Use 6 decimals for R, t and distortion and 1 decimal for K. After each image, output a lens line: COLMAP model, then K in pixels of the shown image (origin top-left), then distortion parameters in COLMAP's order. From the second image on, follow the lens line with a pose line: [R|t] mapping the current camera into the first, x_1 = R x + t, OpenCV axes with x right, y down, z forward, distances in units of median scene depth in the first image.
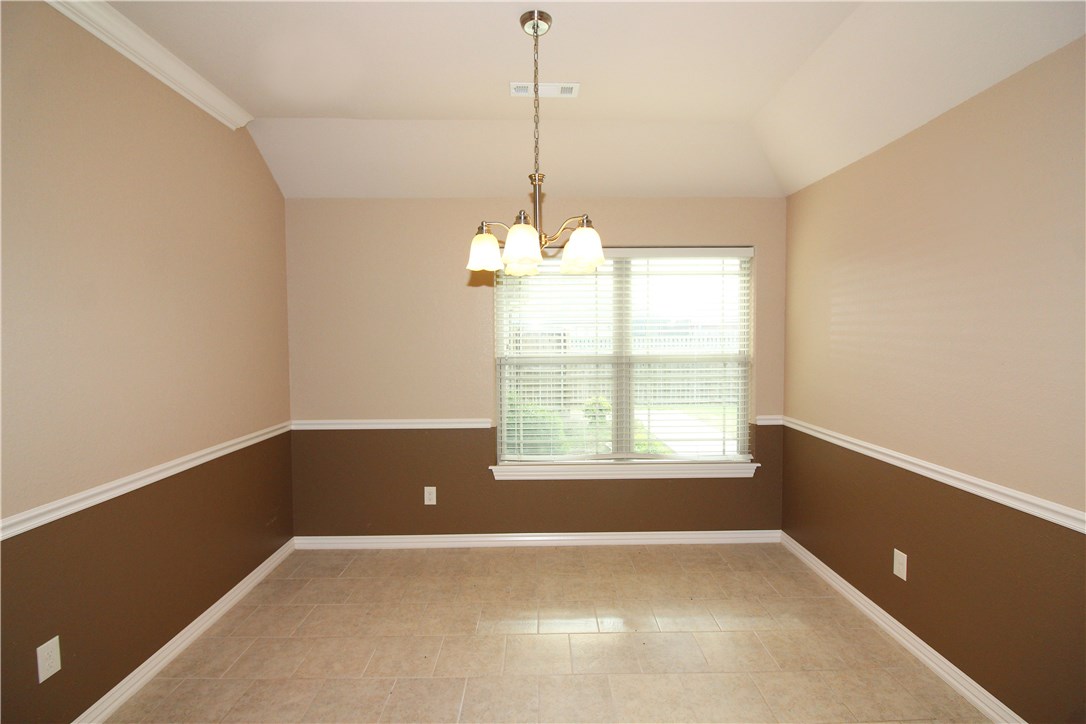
lens RADIAL K [[513.7, 0, 526.6], [0, 513.7, 358.3], [0, 0, 1]] dist [0.000917, -0.014517]
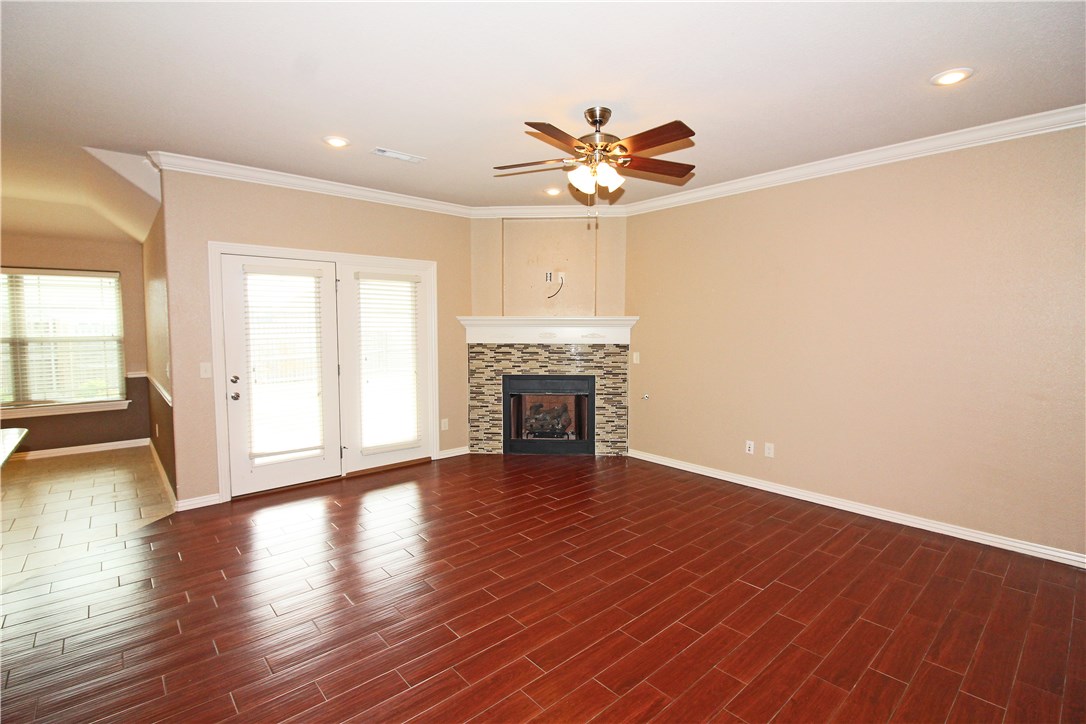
lens RADIAL K [[501.9, 0, 544.9], [0, 501.9, 357.5], [0, 0, 1]] dist [-0.001511, -0.013069]
pose [[0.757870, -0.034801, 0.651476, 0.419026], [0.020953, 0.999360, 0.029009, 0.043648], [-0.652069, -0.008335, 0.758114, -1.142295]]
